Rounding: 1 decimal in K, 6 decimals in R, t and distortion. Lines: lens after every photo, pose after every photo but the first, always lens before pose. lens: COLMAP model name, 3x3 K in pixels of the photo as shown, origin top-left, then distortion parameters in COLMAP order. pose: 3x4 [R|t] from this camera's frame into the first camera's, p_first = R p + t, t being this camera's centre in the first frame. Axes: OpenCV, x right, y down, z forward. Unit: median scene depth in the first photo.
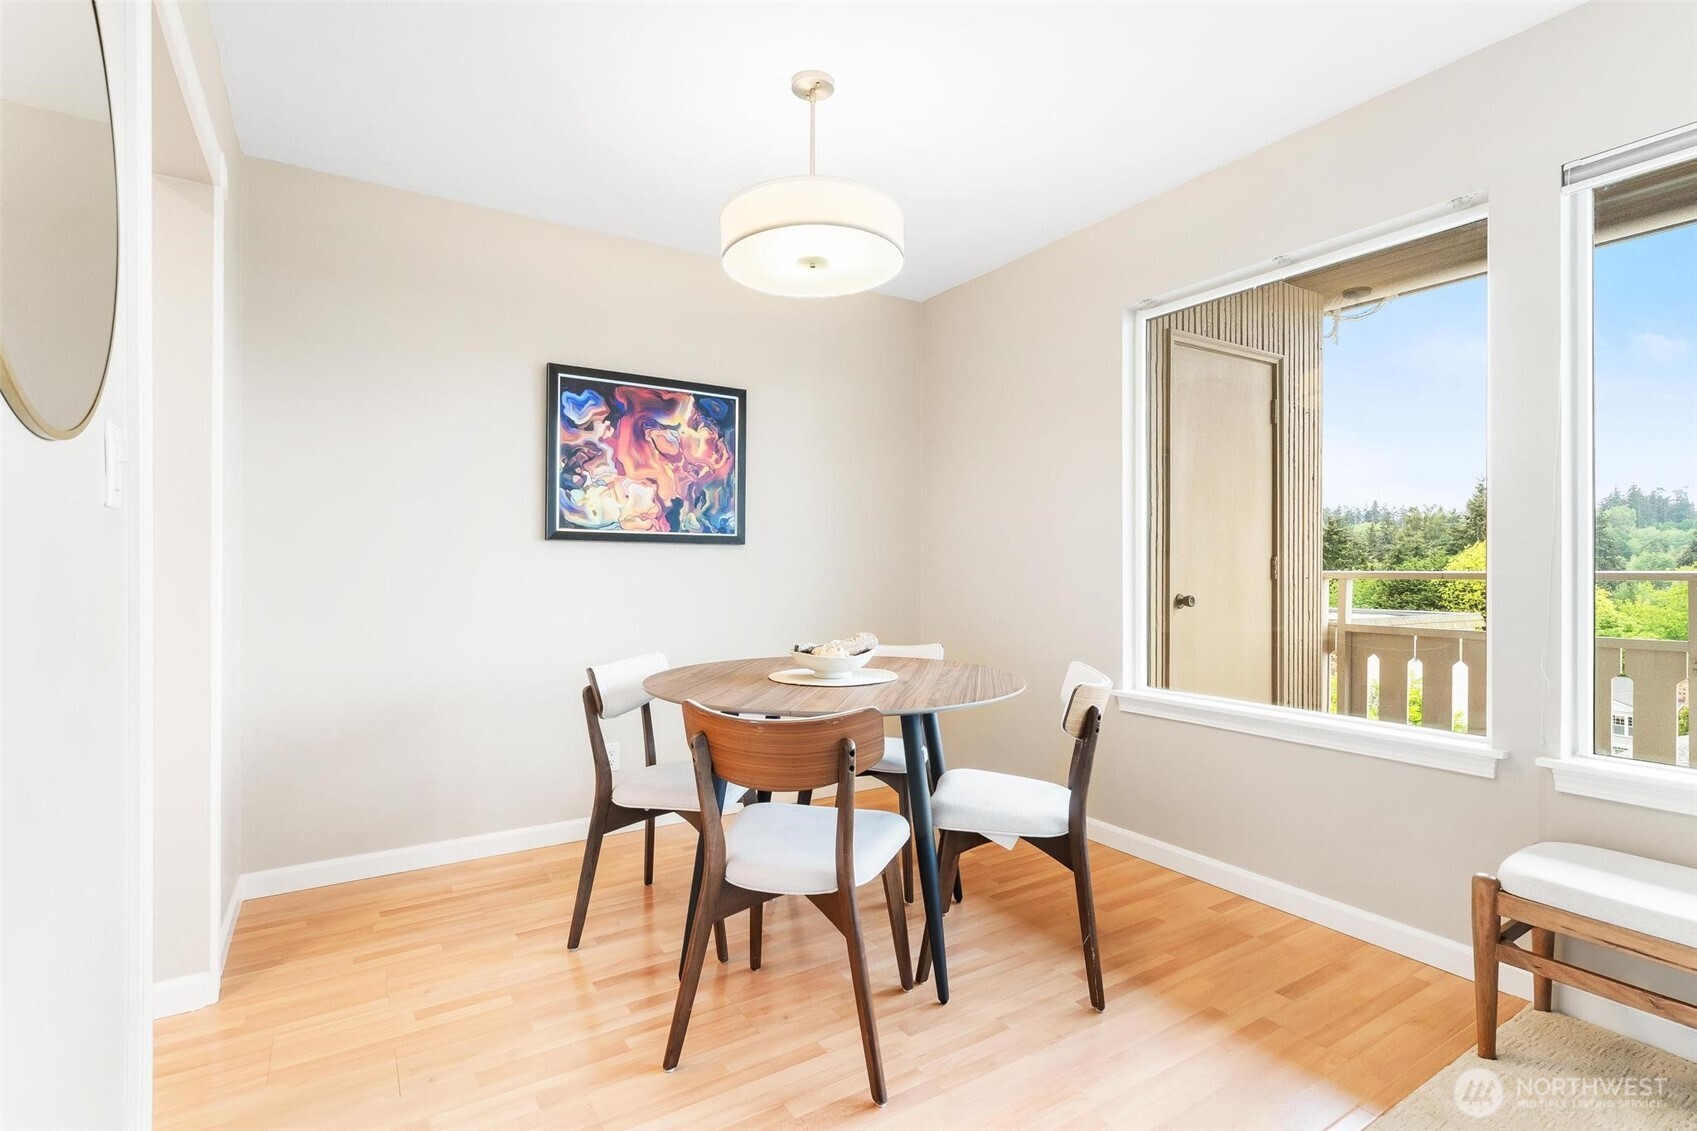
lens RADIAL K [[810.2, 0, 847.6], [0, 810.2, 579.6], [0, 0, 1]] dist [0.002287, 0.000435]
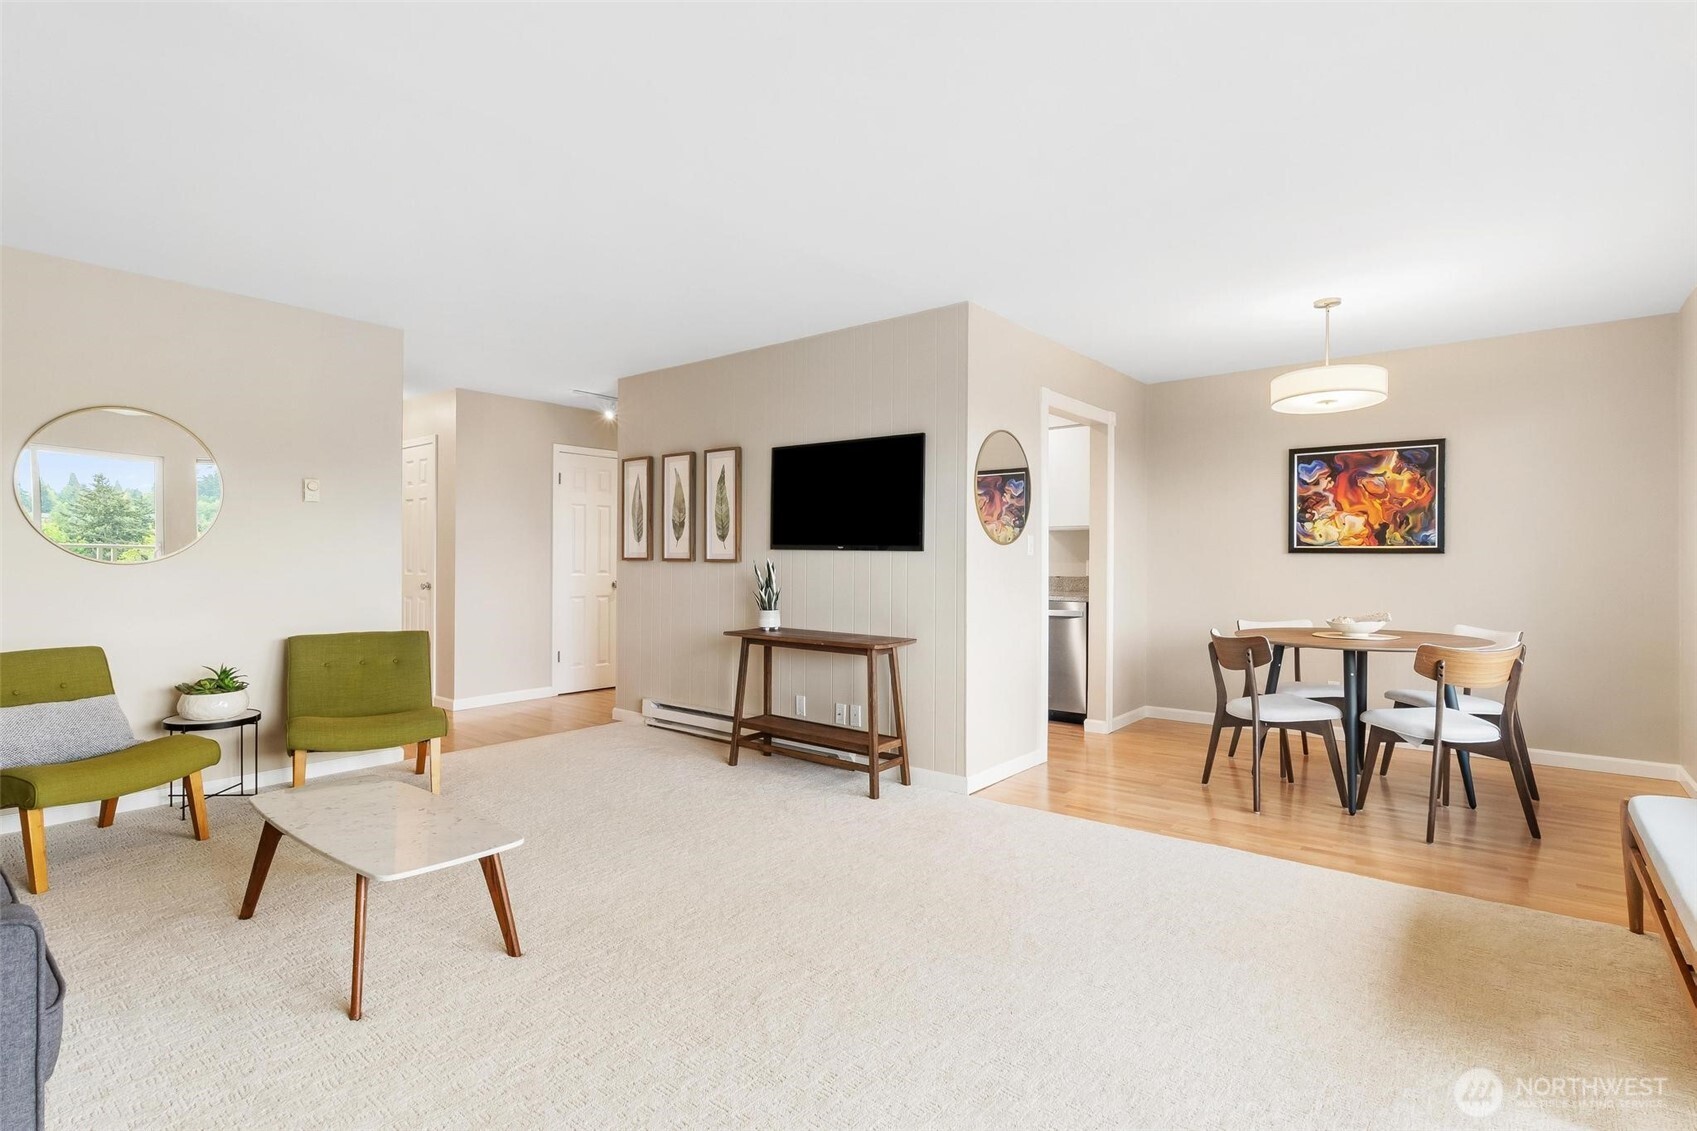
lens RADIAL K [[819.5, 0, 876.3], [0, 819.5, 568.1], [0, 0, 1]] dist [0.032597, 0.000189]
pose [[0.342588, 0.008824, -0.939444, 0.894235], [-0.013505, 0.999899, 0.004467, -0.013497], [0.939388, 0.011157, 0.342673, -0.373562]]
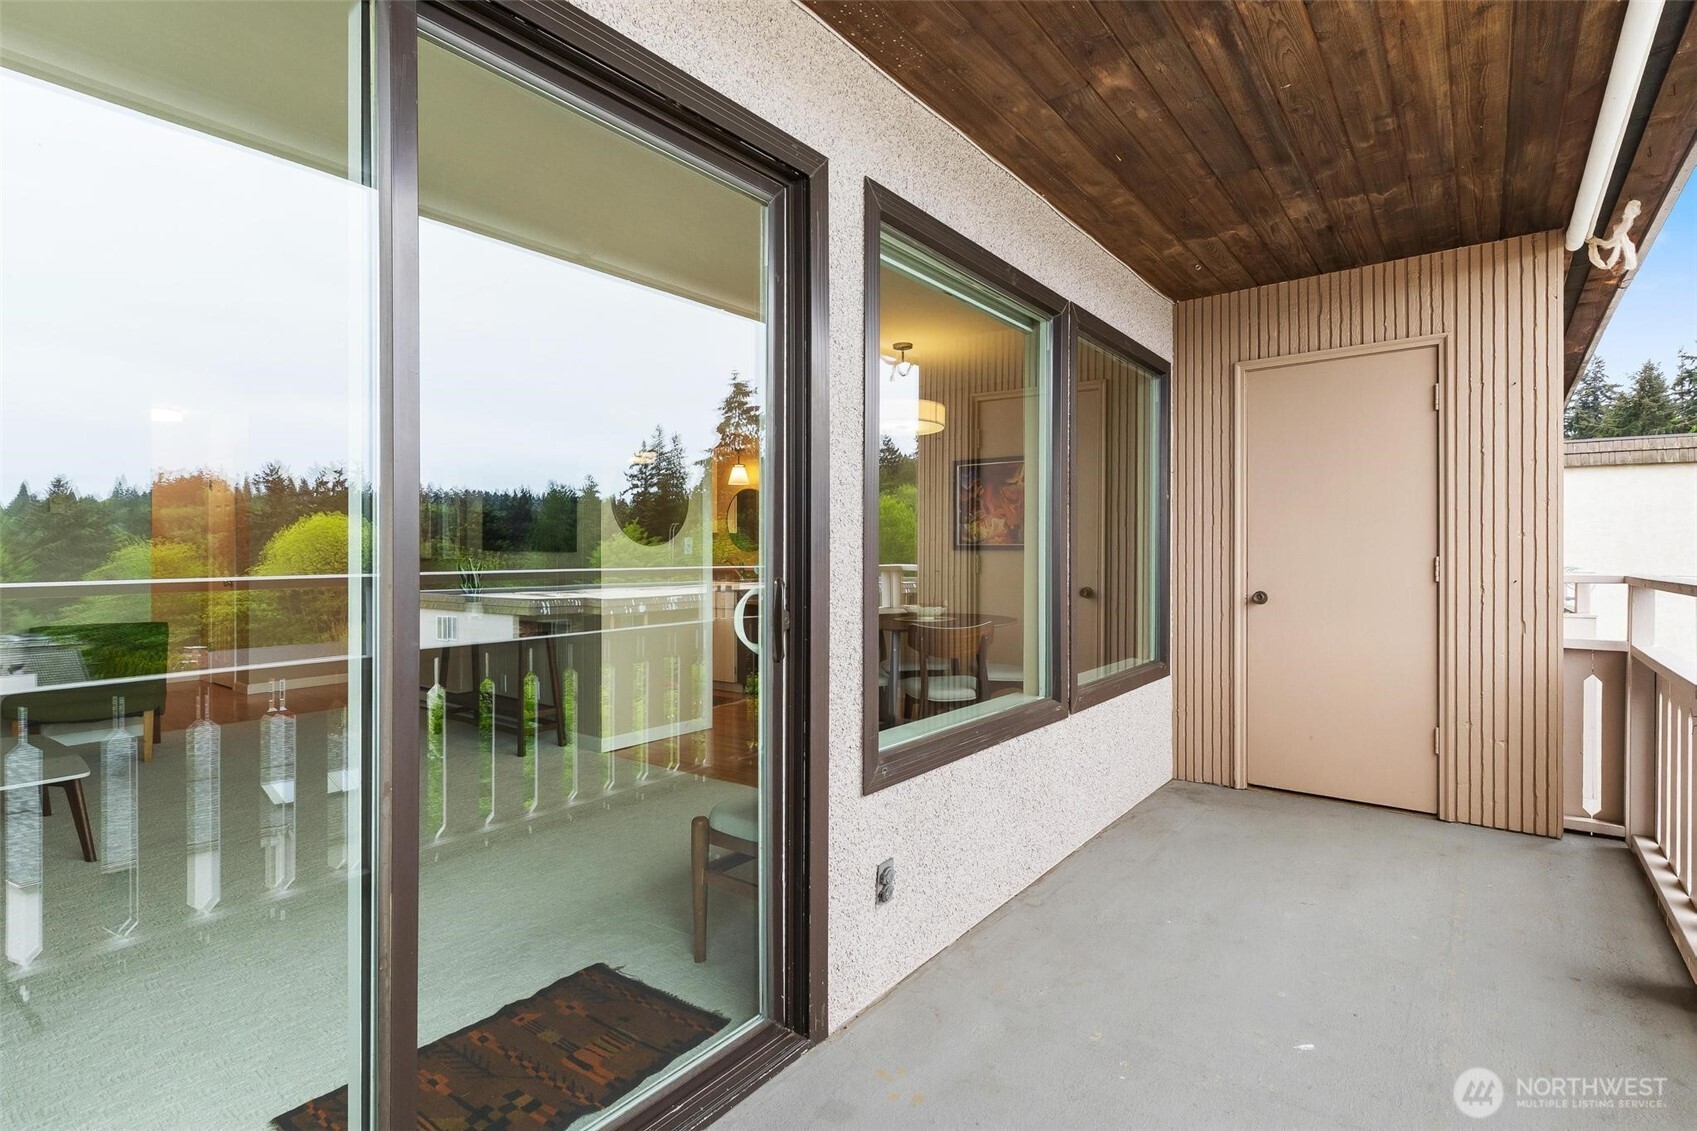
lens RADIAL K [[810.2, 0, 847.6], [0, 810.2, 579.6], [0, 0, 1]] dist [0.002287, 0.000435]
pose [[0.342304, 0.026299, -0.939221, 1.312912], [-0.002896, 0.999633, 0.026935, -0.027859], [0.939585, -0.006500, 0.342255, 0.071214]]
